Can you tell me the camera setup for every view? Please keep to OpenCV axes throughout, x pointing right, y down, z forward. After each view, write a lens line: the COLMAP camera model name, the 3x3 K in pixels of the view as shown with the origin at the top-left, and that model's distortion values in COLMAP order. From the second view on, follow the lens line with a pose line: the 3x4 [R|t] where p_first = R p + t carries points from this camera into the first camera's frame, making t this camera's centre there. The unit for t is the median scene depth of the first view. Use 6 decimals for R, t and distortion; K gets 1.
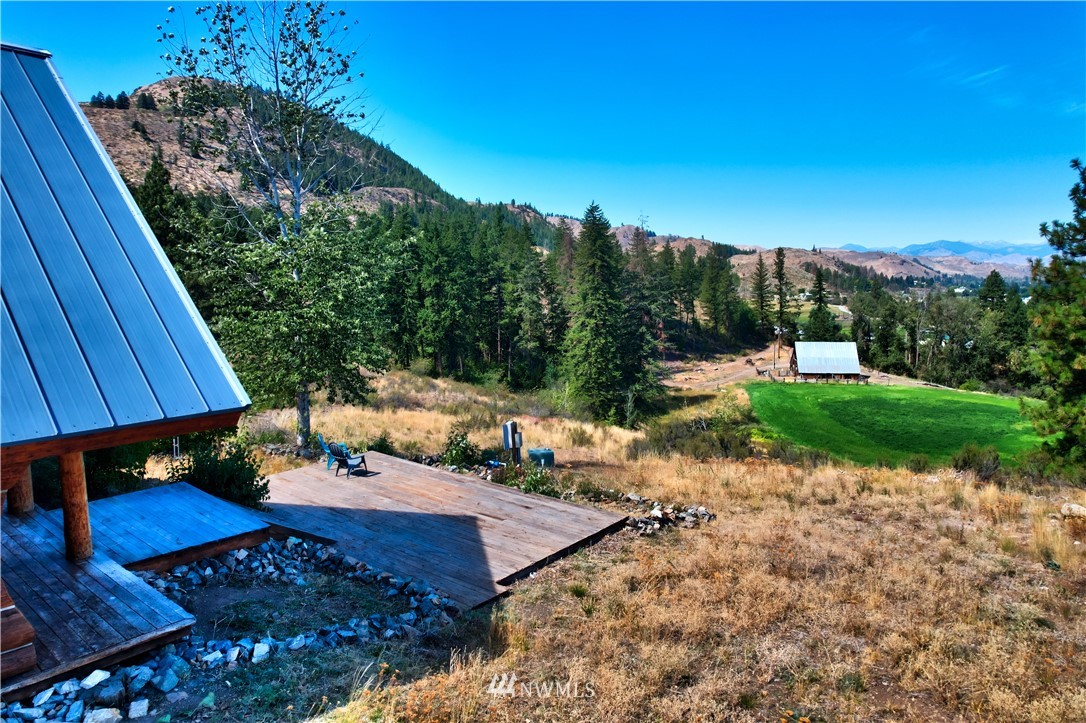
lens RADIAL K [[693.3, 0, 540.5], [0, 693.3, 361.9], [0, 0, 1]] dist [-0.079560, 0.072706]
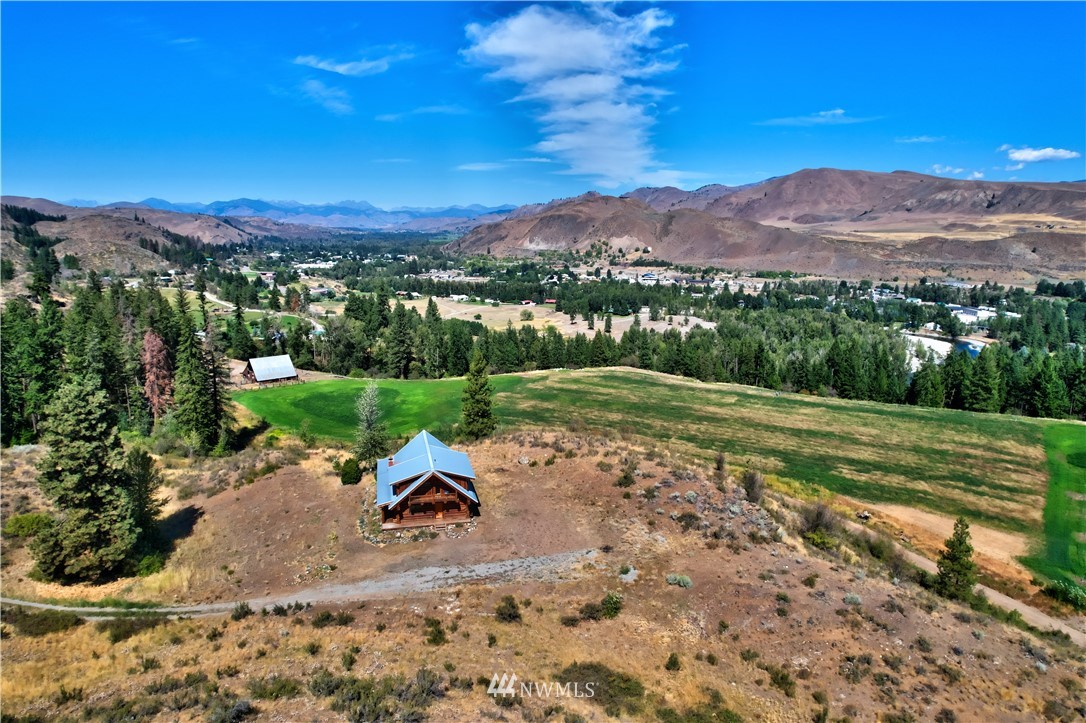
lens RADIAL K [[693.3, 0, 540.5], [0, 693.3, 361.9], [0, 0, 1]] dist [-0.079560, 0.072706]
pose [[0.598704, -0.132855, 0.789875, -0.109836], [0.082778, 0.991130, 0.103962, -0.034186], [-0.796681, 0.003142, 0.604391, -0.094725]]
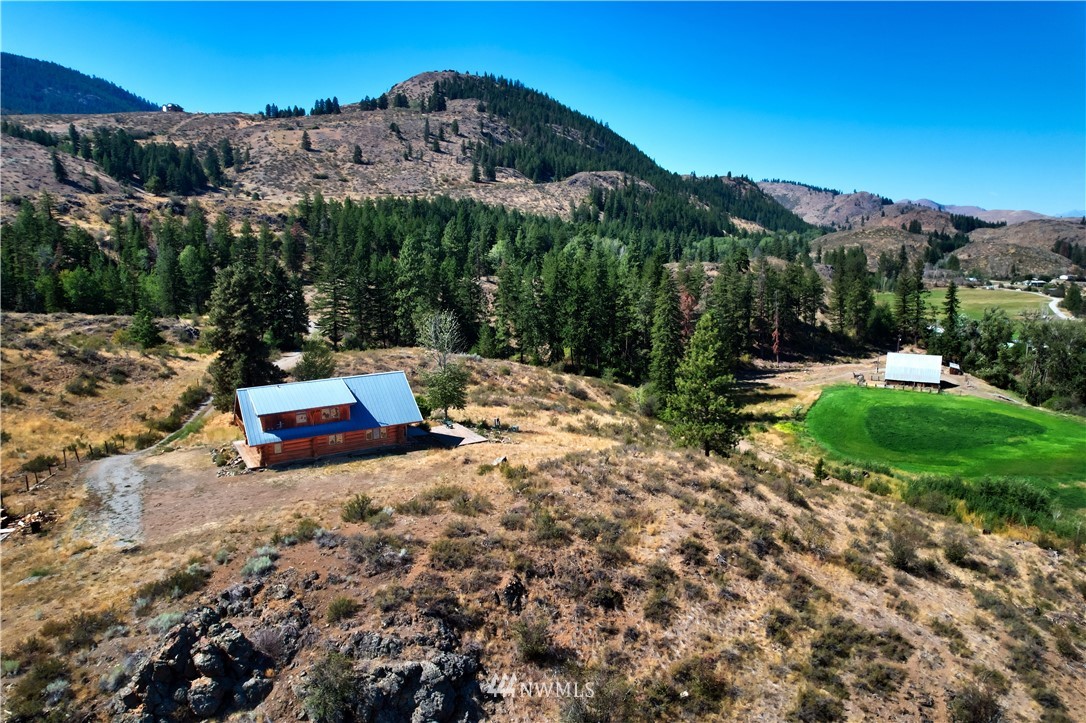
lens RADIAL K [[693.3, 0, 540.5], [0, 693.3, 361.9], [0, 0, 1]] dist [-0.079560, 0.072706]
pose [[0.950385, 0.058802, -0.305469, 0.045964], [-0.043199, 0.997405, 0.057595, -0.015583], [0.308063, -0.041541, 0.950459, -0.087542]]
